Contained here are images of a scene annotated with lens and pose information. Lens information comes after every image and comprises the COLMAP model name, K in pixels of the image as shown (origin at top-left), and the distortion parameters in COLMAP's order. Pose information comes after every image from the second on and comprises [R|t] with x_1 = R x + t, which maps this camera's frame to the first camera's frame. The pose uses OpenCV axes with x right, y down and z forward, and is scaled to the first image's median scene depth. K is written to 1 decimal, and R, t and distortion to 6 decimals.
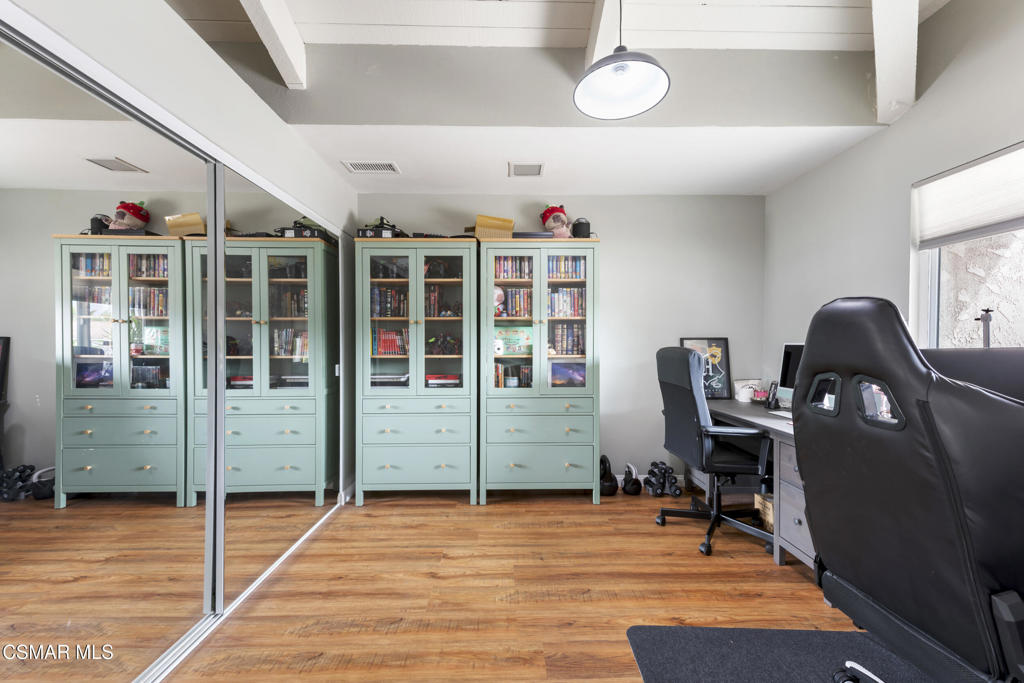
lens RADIAL K [[400.8, 0, 512.5], [0, 400.8, 344.7], [0, 0, 1]] dist [0.024339, -0.008325]
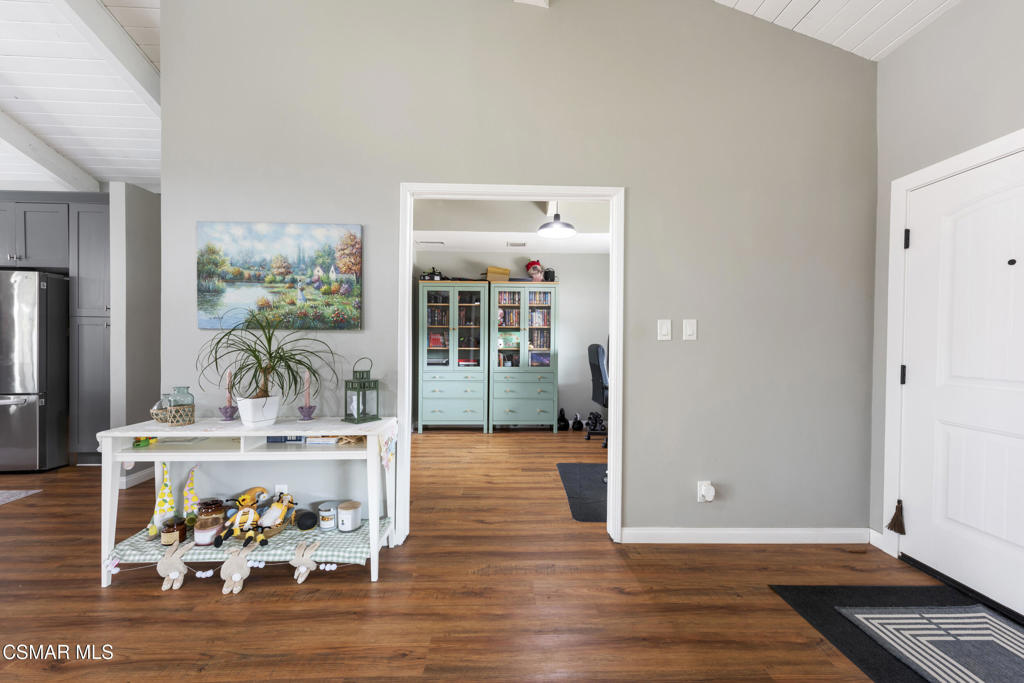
lens RADIAL K [[400.8, 0, 512.5], [0, 400.8, 344.7], [0, 0, 1]] dist [0.024339, -0.008325]
pose [[0.999851, 0.008947, 0.014738, -0.007628], [-0.009073, 0.999923, 0.008476, -0.003955], [-0.014661, -0.008608, 0.999855, -0.735699]]
